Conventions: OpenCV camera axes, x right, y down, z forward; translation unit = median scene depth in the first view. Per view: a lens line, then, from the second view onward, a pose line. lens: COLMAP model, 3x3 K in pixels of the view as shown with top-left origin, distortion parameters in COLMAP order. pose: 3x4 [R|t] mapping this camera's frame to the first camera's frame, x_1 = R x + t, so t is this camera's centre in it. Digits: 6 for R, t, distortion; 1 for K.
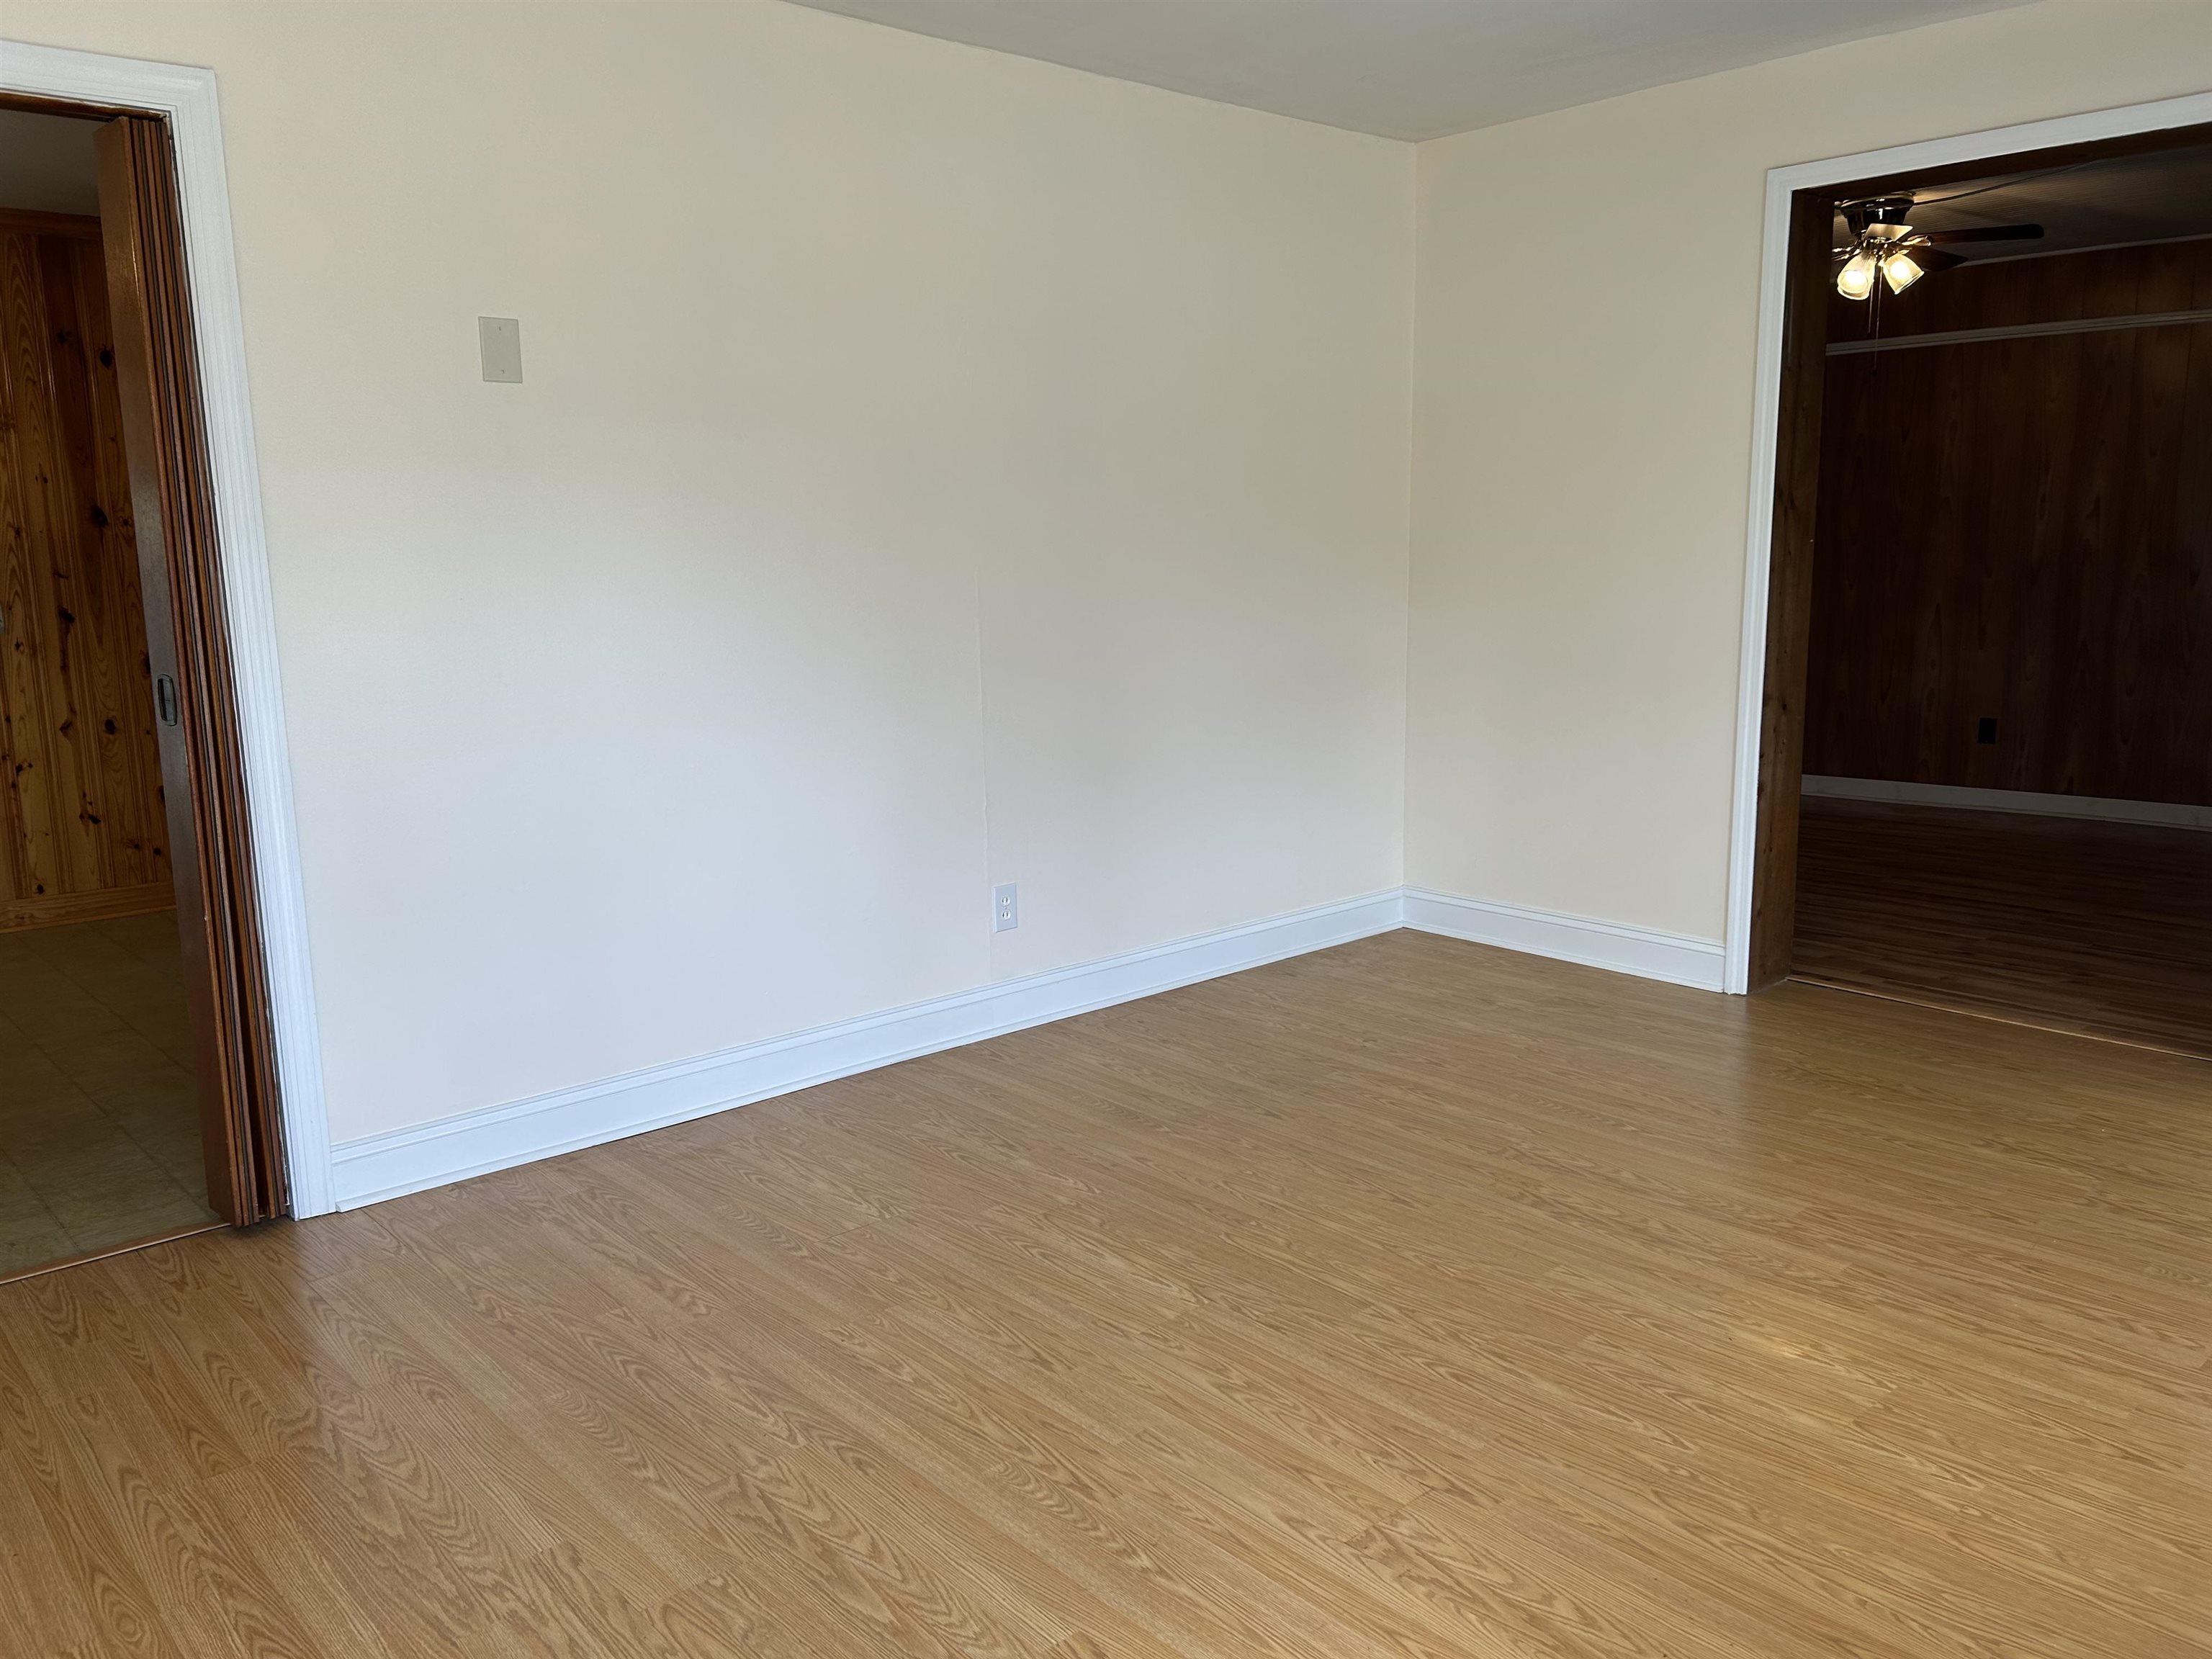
lens RADIAL K [[1641.7, 0, 1102.1], [0, 1641.7, 832.3], [0, 0, 1]] dist [0.016931, -0.009058]
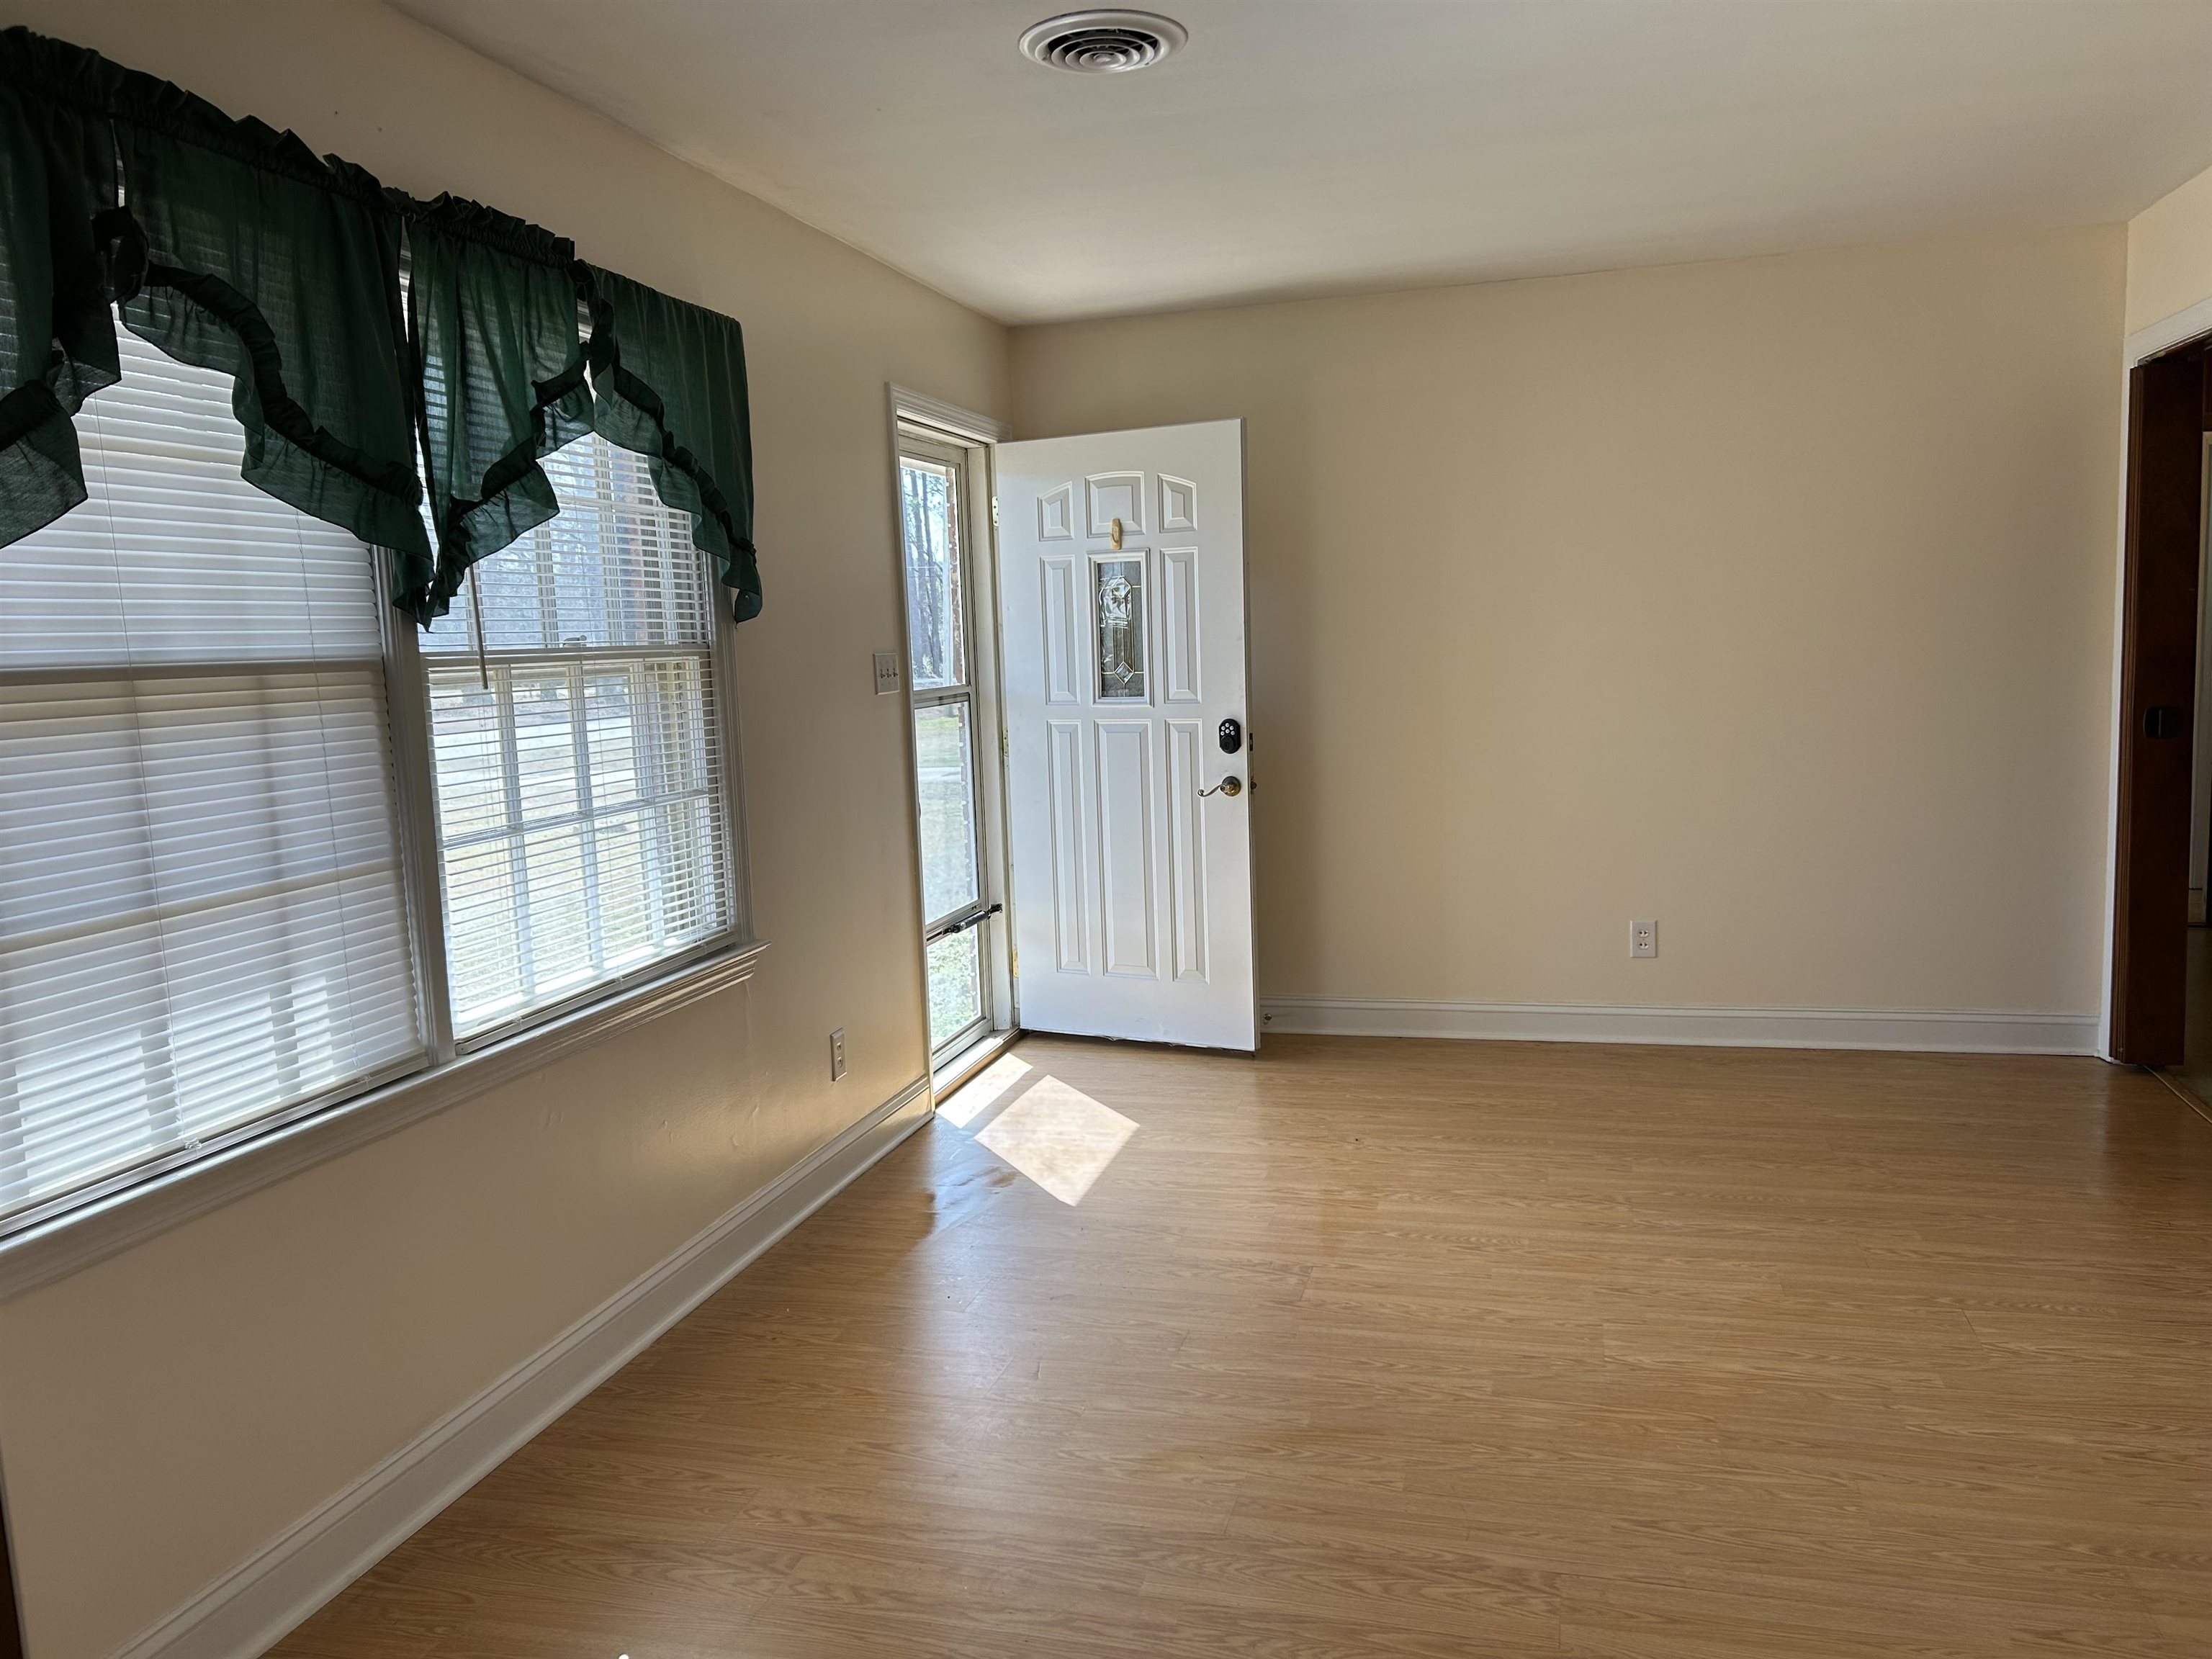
lens RADIAL K [[1641.7, 0, 1105.1], [0, 1641.7, 832.3], [0, 0, 1]] dist [0.016931, -0.009058]
pose [[-0.833420, 0.115294, -0.540480, 0.873849], [-0.043830, 0.961125, 0.272612, -0.330560], [0.550899, 0.250890, -0.795968, 1.557406]]
